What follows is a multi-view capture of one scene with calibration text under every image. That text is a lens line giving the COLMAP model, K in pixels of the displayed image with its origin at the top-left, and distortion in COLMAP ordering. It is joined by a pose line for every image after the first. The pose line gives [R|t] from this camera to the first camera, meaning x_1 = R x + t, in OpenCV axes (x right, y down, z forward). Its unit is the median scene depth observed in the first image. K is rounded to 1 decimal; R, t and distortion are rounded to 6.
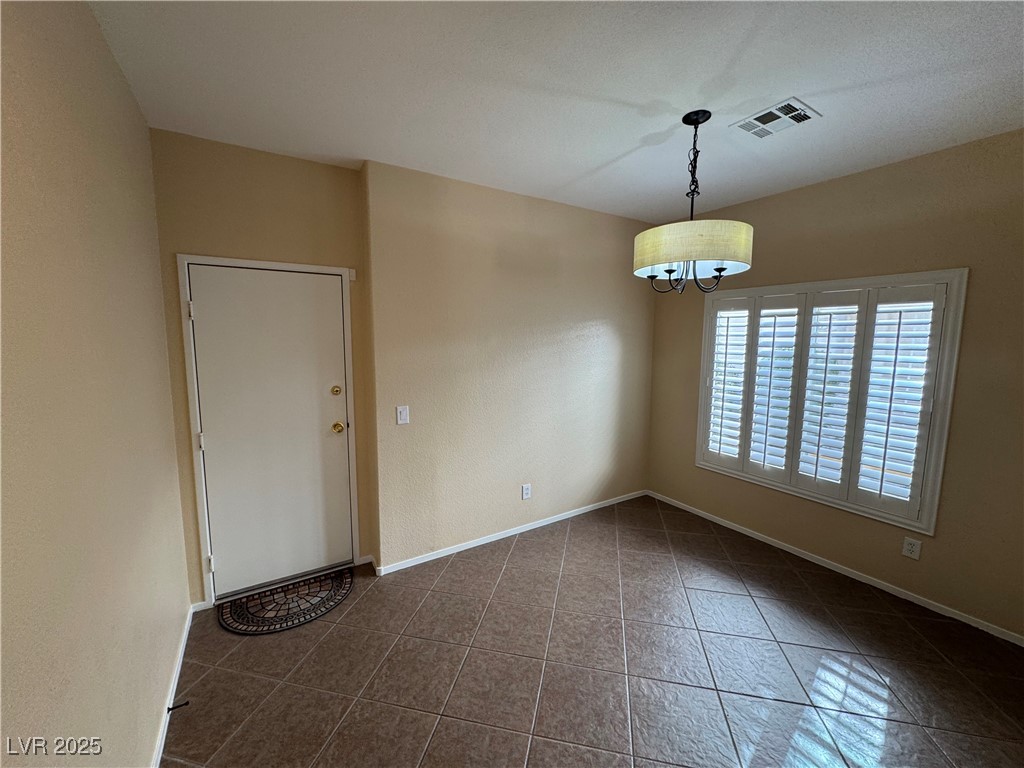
lens RADIAL K [[407.4, 0, 510.1], [0, 407.4, 382.5], [0, 0, 1]] dist [-0.003419, -0.000034]
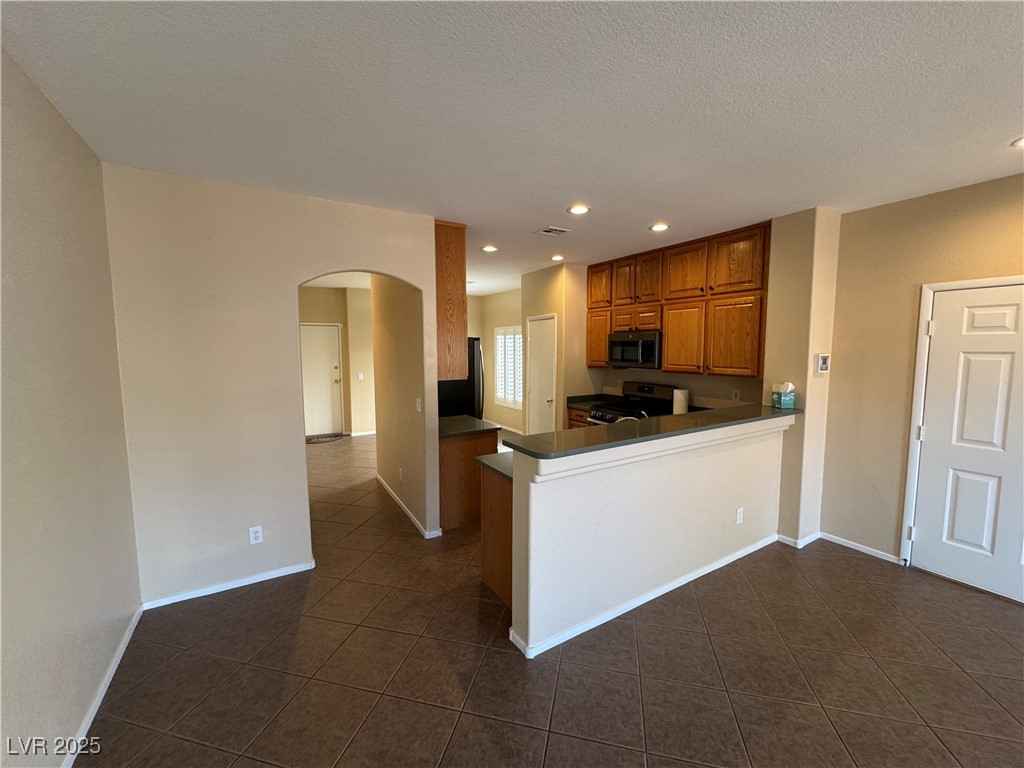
lens RADIAL K [[400.8, 0, 514.6], [0, 400.8, 380.1], [0, 0, 1]] dist [-0.027166, -0.000009]
pose [[0.999220, -0.003778, -0.039315, 0.856729], [0.002630, 0.999569, -0.029228, 0.182084], [0.039409, 0.029101, 0.998799, -1.589872]]
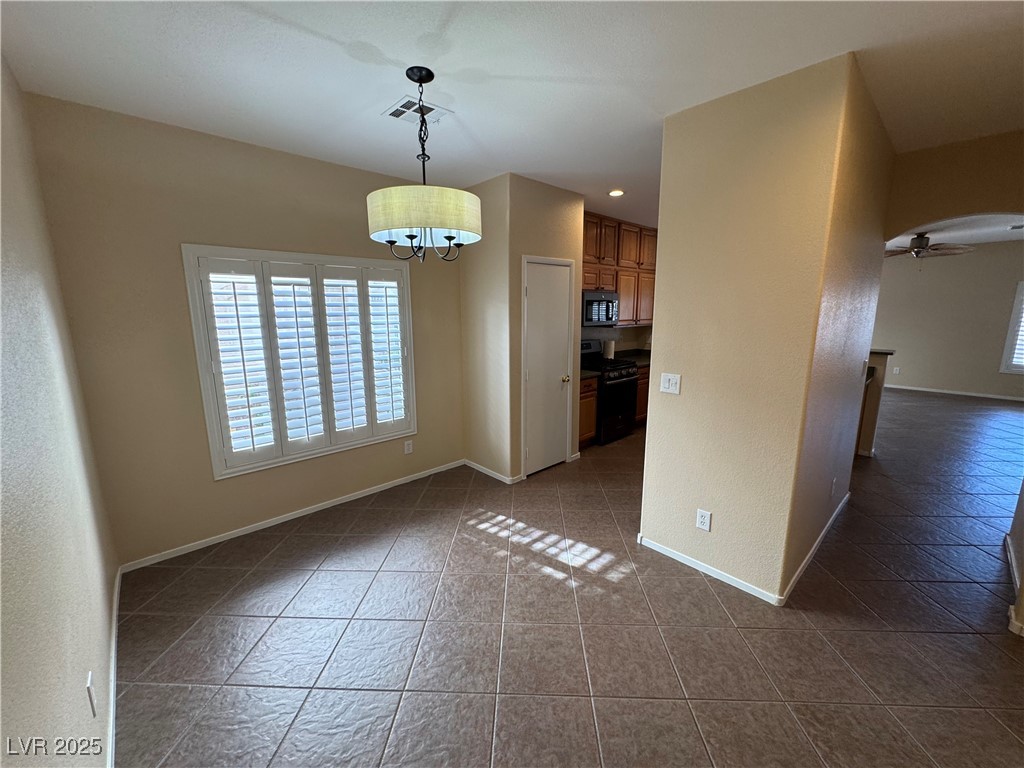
lens RADIAL K [[416.4, 0, 512.5], [0, 416.4, 378.9], [0, 0, 1]] dist [0.011466, 0.000031]
pose [[-0.185998, -0.174703, 0.966894, -0.469540], [0.115349, 0.973378, 0.198064, -0.088409], [-0.975756, 0.148370, -0.160894, 0.735573]]
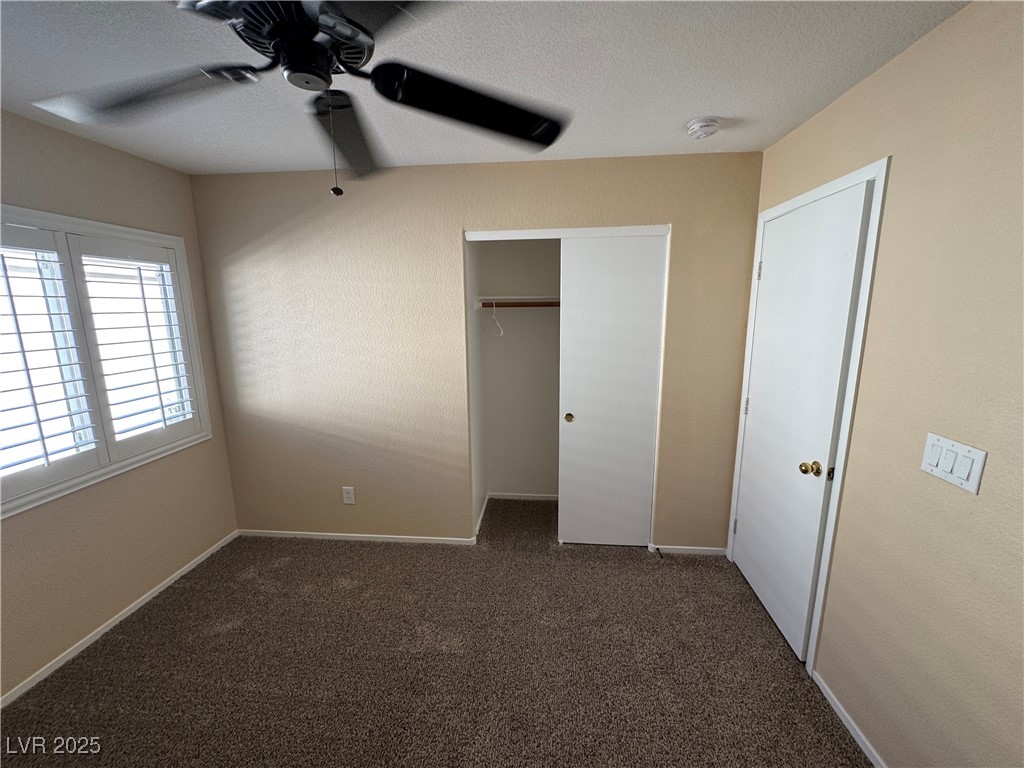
lens RADIAL K [[416.4, 0, 512.5], [0, 416.4, 378.9], [0, 0, 1]] dist [0.011466, 0.000031]
pose [[-0.791795, -0.115674, 0.599734, -0.648036], [0.068829, 0.958750, 0.275791, -0.143048], [-0.606897, 0.259649, -0.751171, 1.517033]]
